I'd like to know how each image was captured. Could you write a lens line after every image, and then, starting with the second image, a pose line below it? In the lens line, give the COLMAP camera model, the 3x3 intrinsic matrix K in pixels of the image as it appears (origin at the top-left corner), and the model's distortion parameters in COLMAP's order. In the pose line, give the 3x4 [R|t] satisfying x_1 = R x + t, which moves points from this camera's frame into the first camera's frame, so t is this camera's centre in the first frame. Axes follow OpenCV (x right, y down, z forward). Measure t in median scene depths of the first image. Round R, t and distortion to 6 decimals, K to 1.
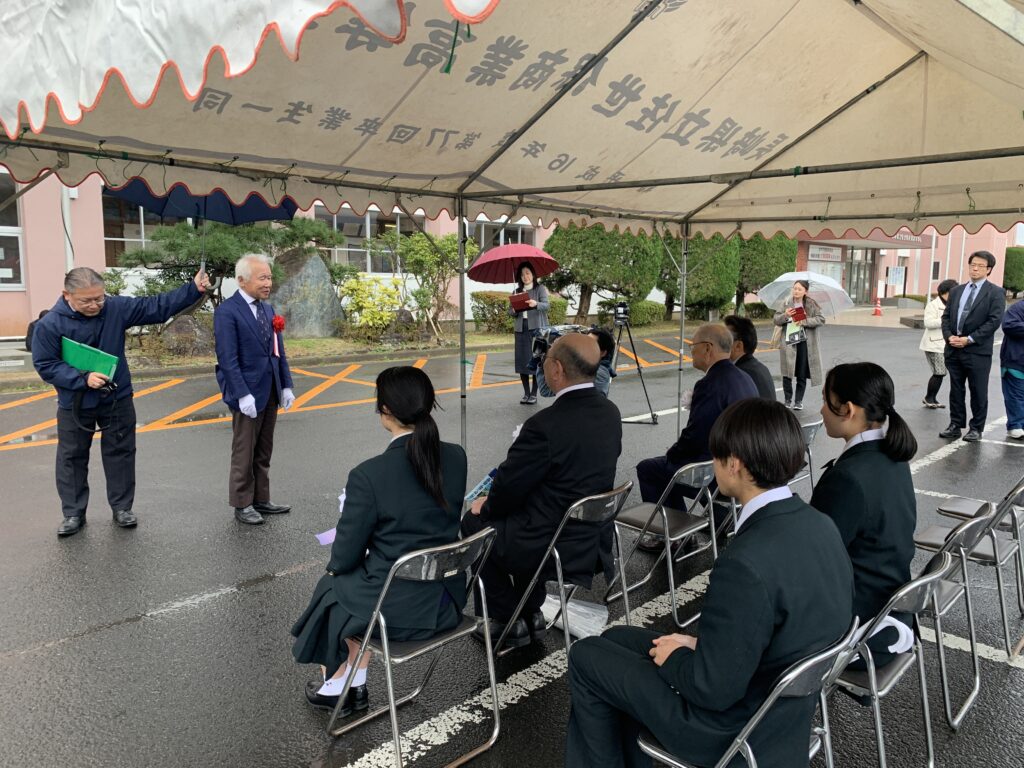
lens RADIAL K [[787.6, 0, 517.1], [0, 787.6, 380.8], [0, 0, 1]] dist [0.060542, -0.065216]
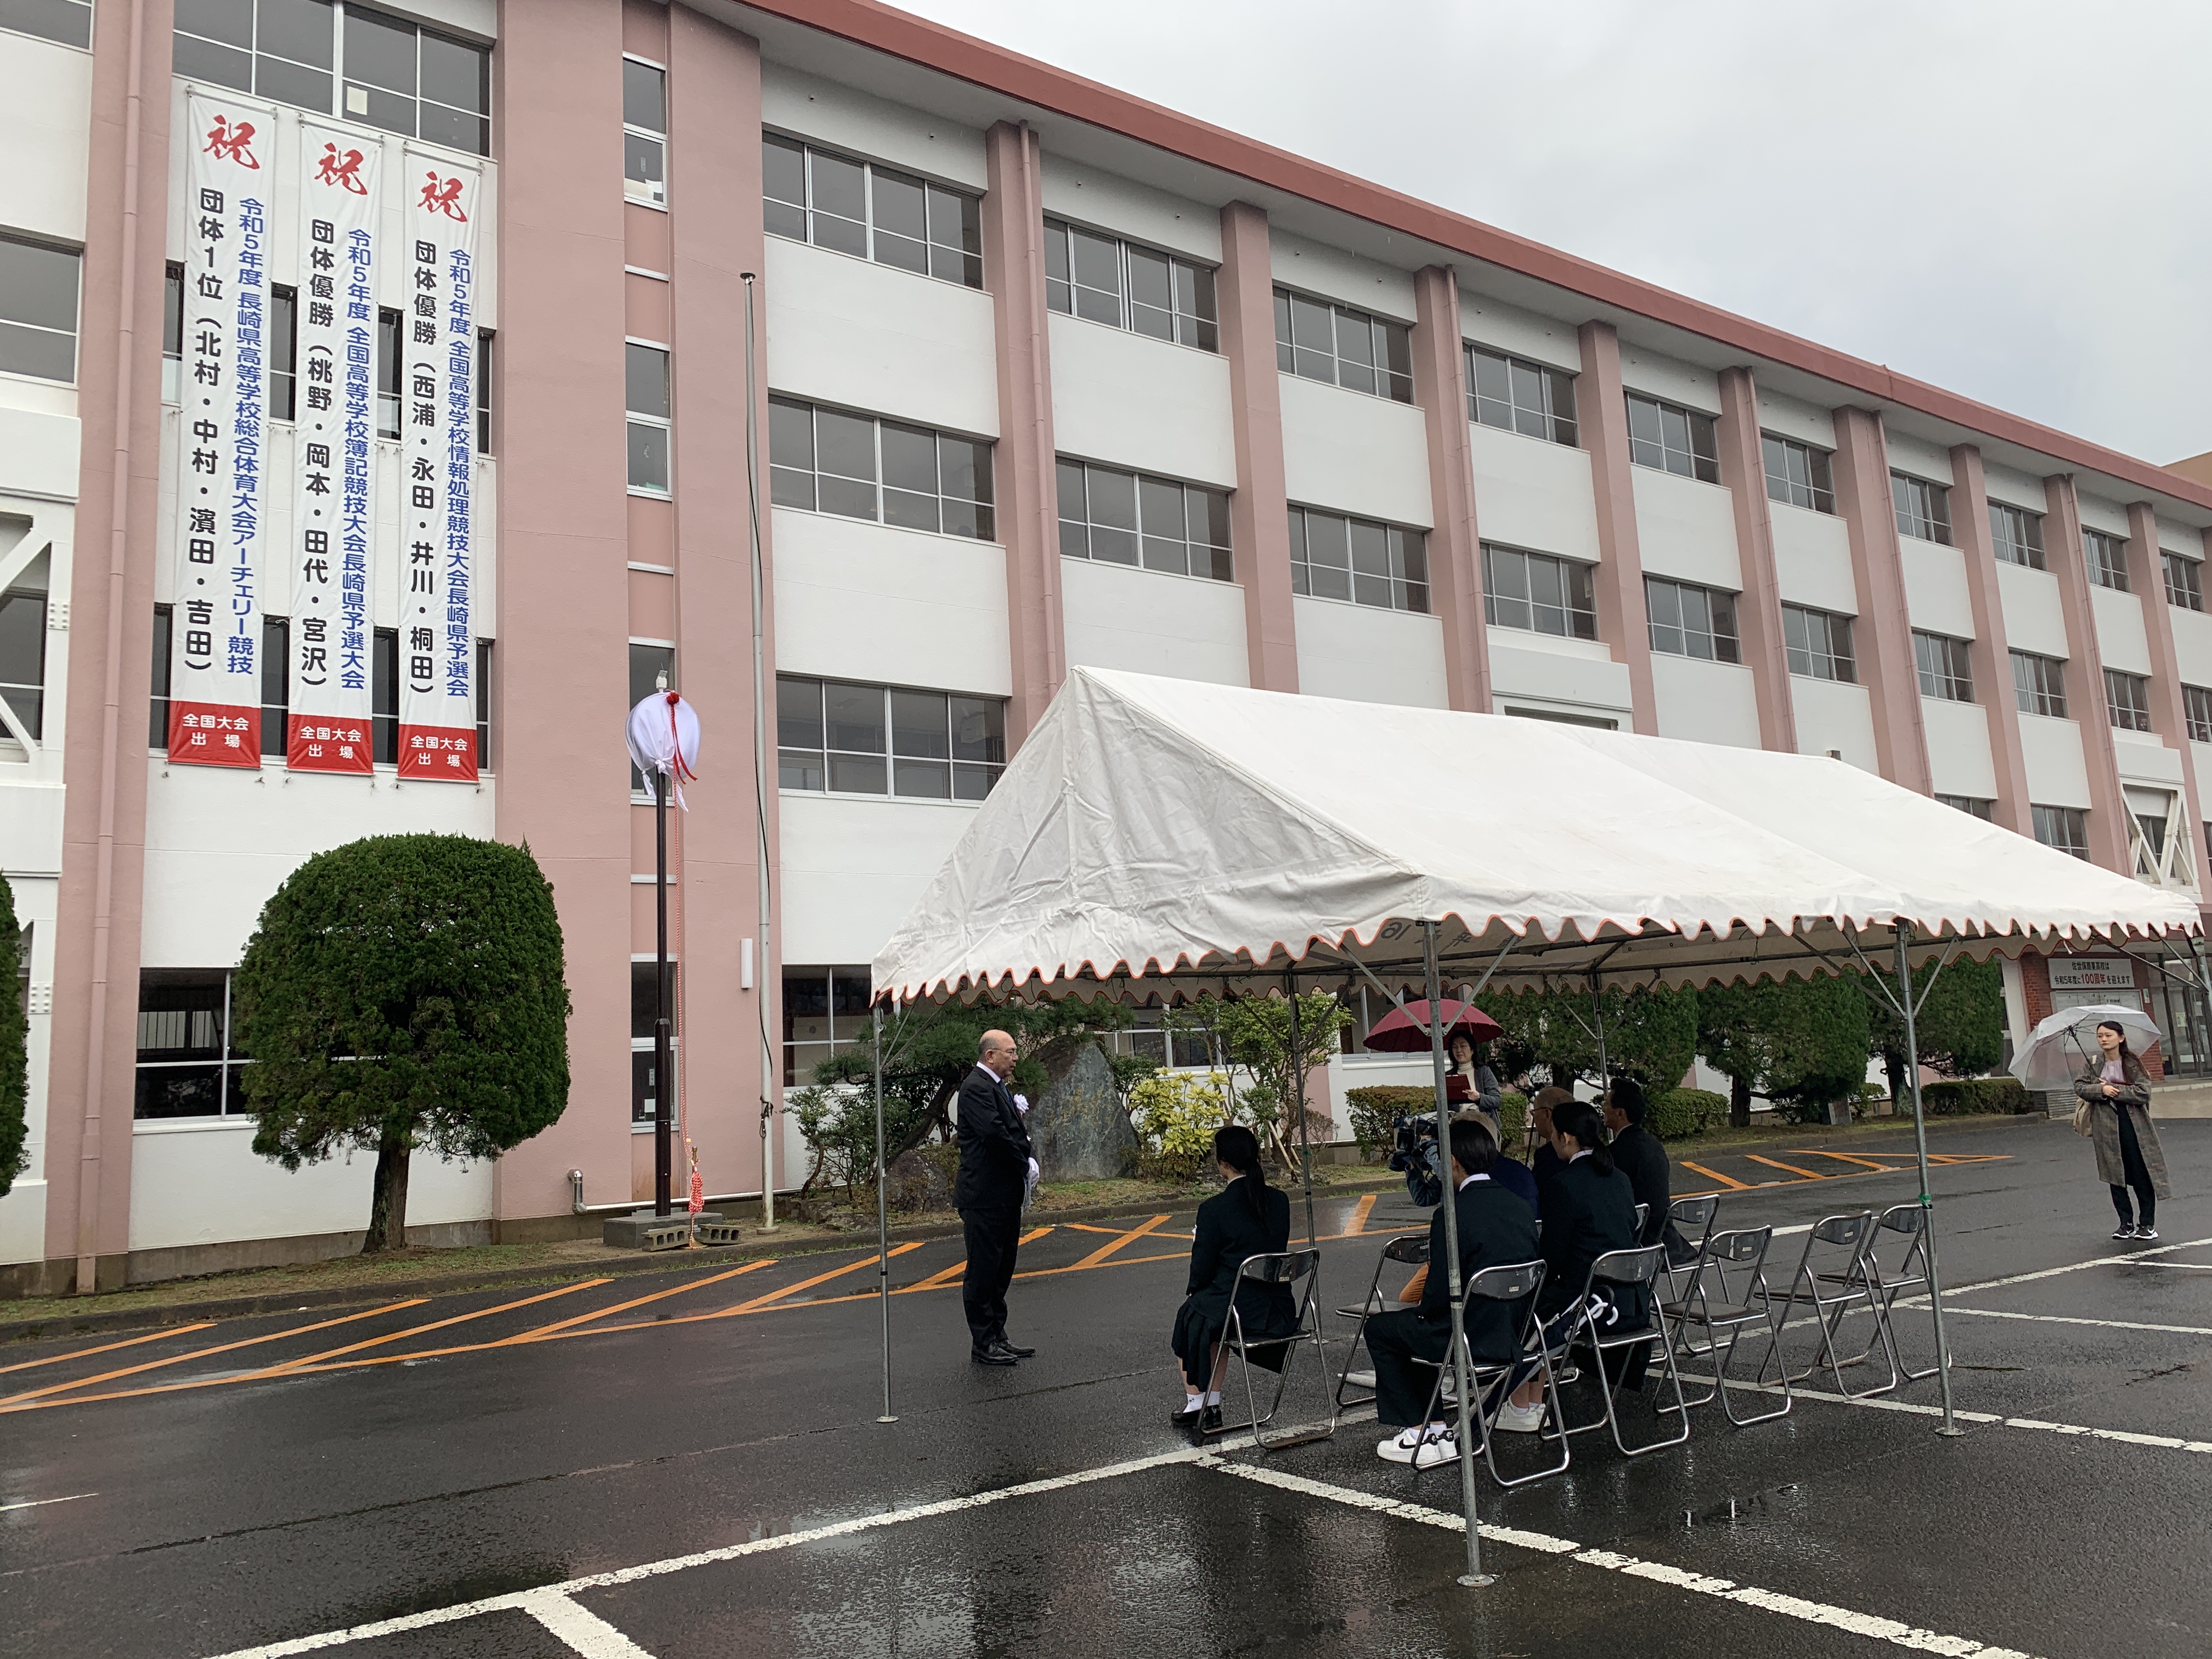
lens RADIAL K [[1701.4, 0, 1114.3], [0, 1701.4, 800.8], [0, 0, 1]] dist [0.060542, -0.065216]
pose [[0.976952, -0.094504, -0.191401, 0.055273], [0.035986, 0.956740, -0.288710, 0.061751], [0.210405, 0.275168, 0.938090, -0.418639]]
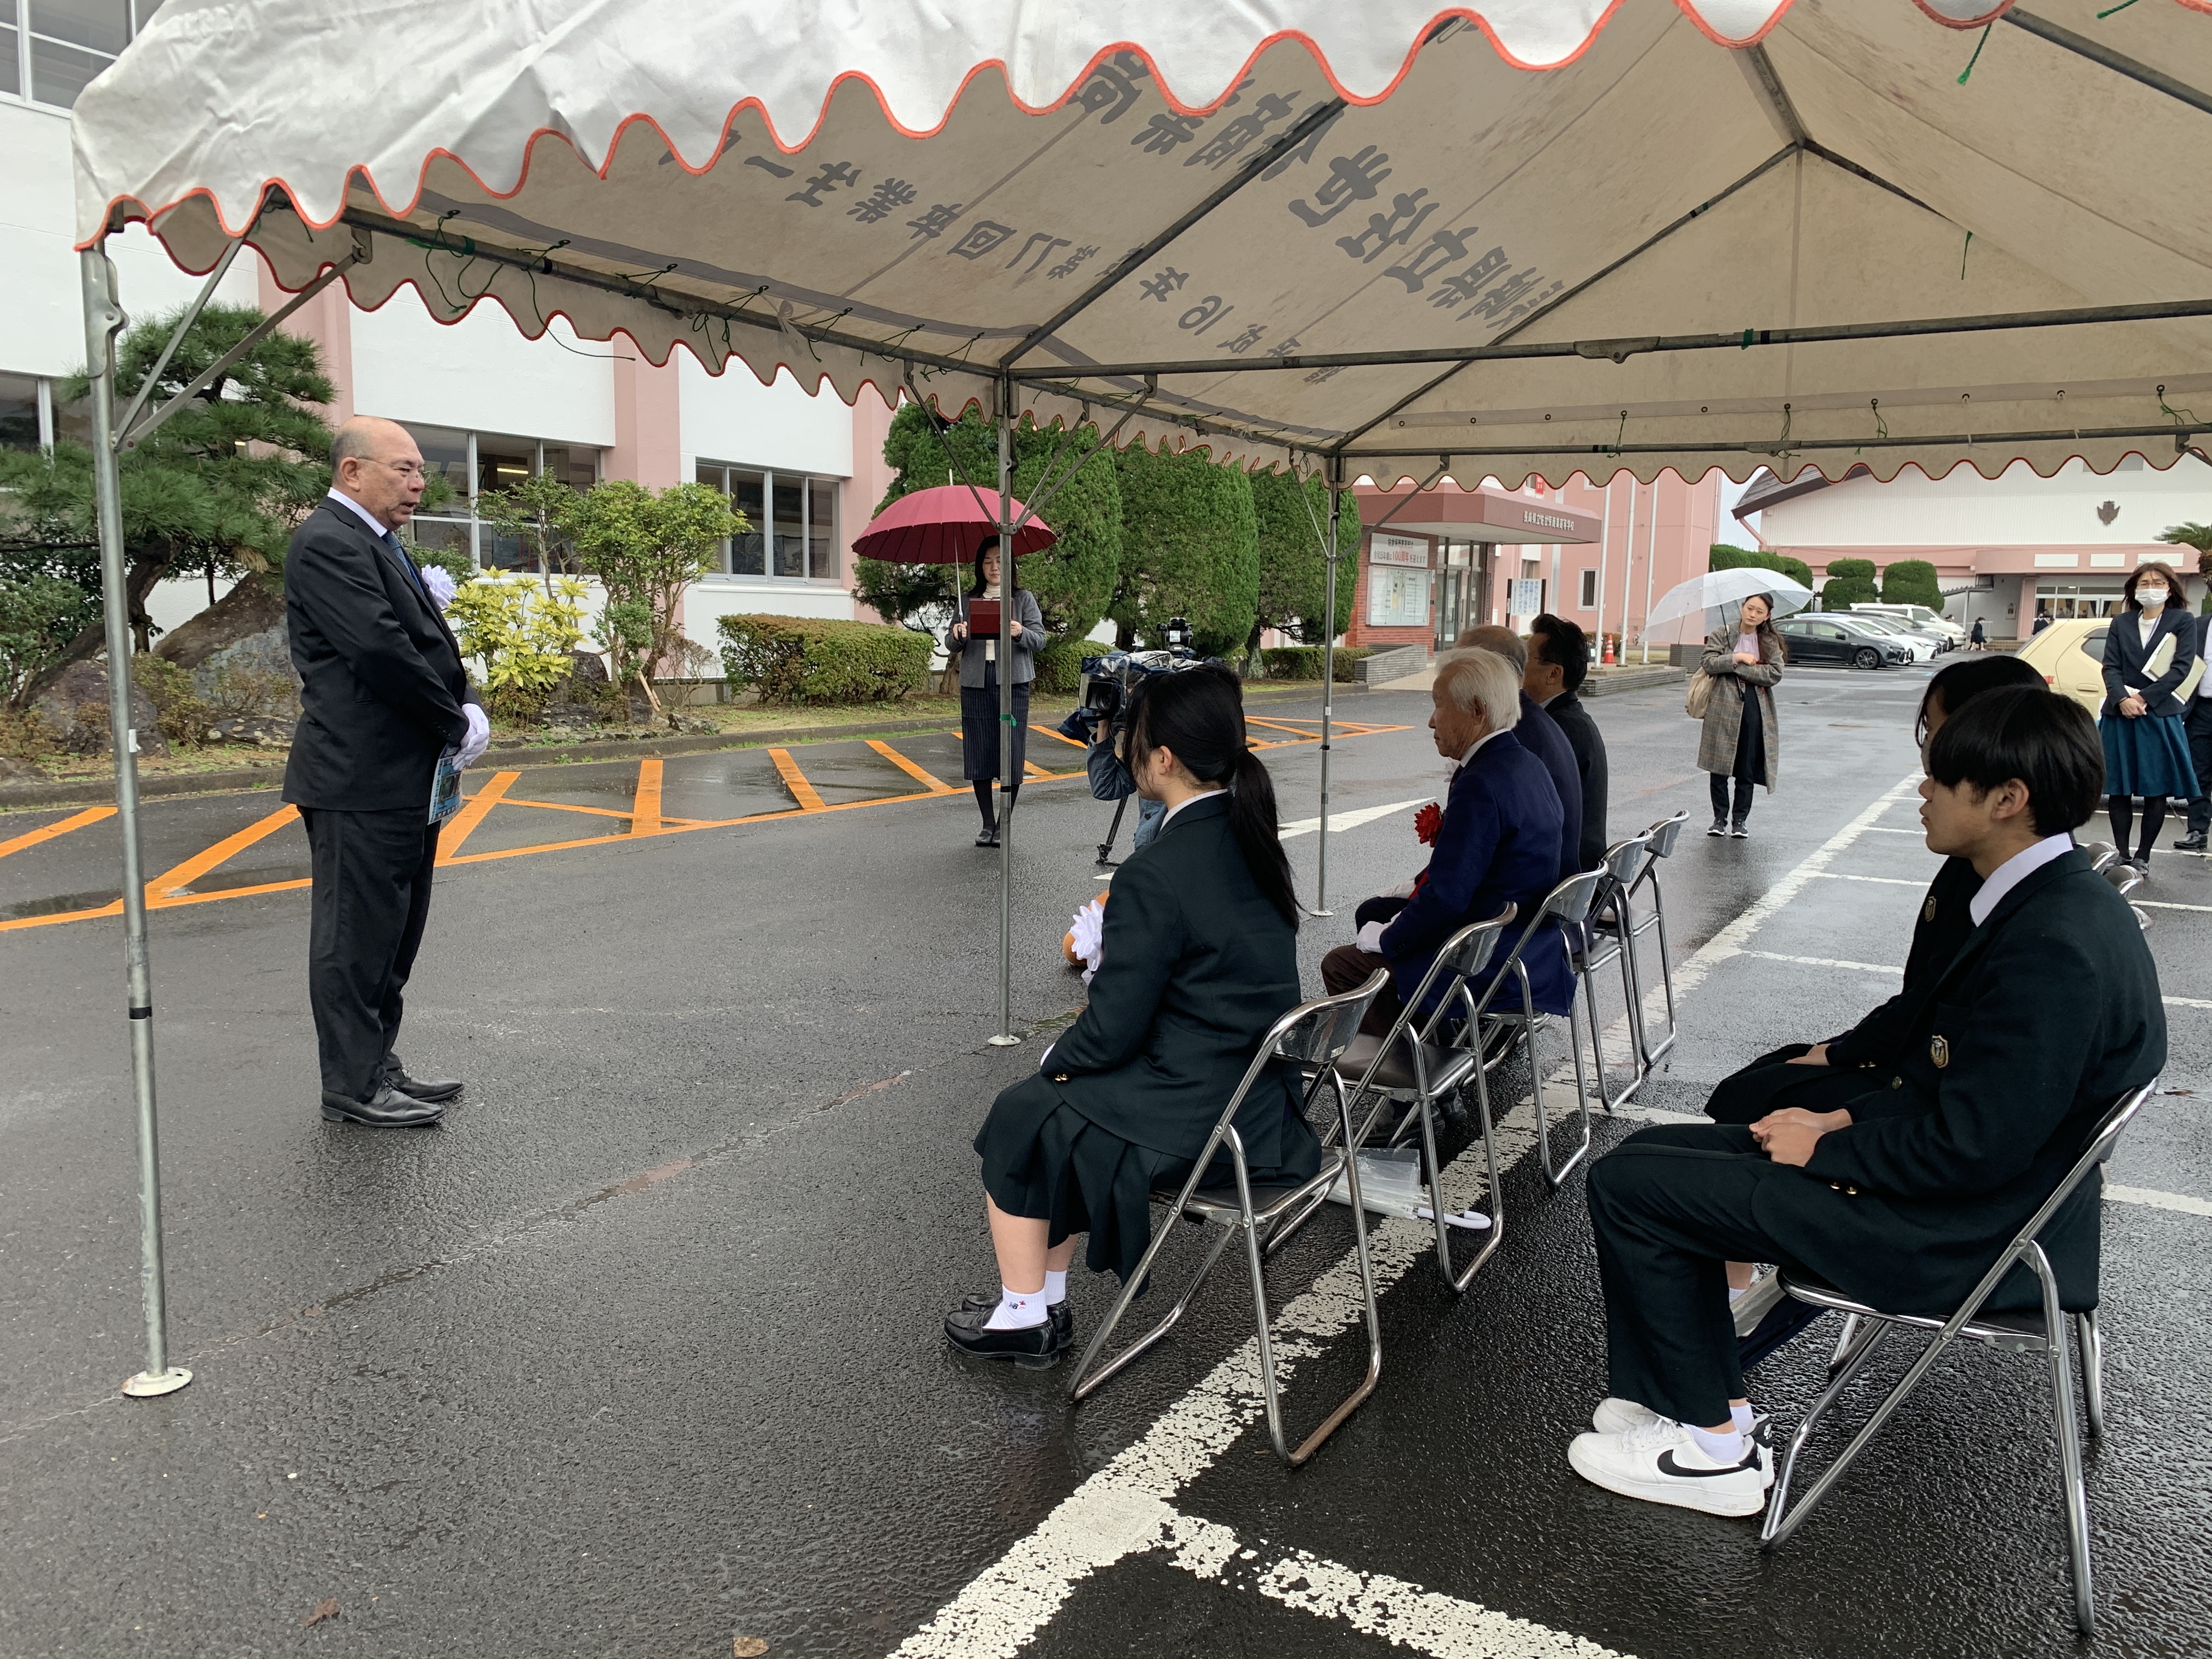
lens RADIAL K [[1701.4, 0, 1114.8], [0, 1701.4, 828.8], [0, 0, 1]] dist [0.060542, -0.065216]
pose [[0.974004, -0.023490, 0.225312, -0.101643], [0.023174, 0.999723, 0.004047, 0.017850], [-0.225345, 0.001279, 0.974278, -0.017732]]
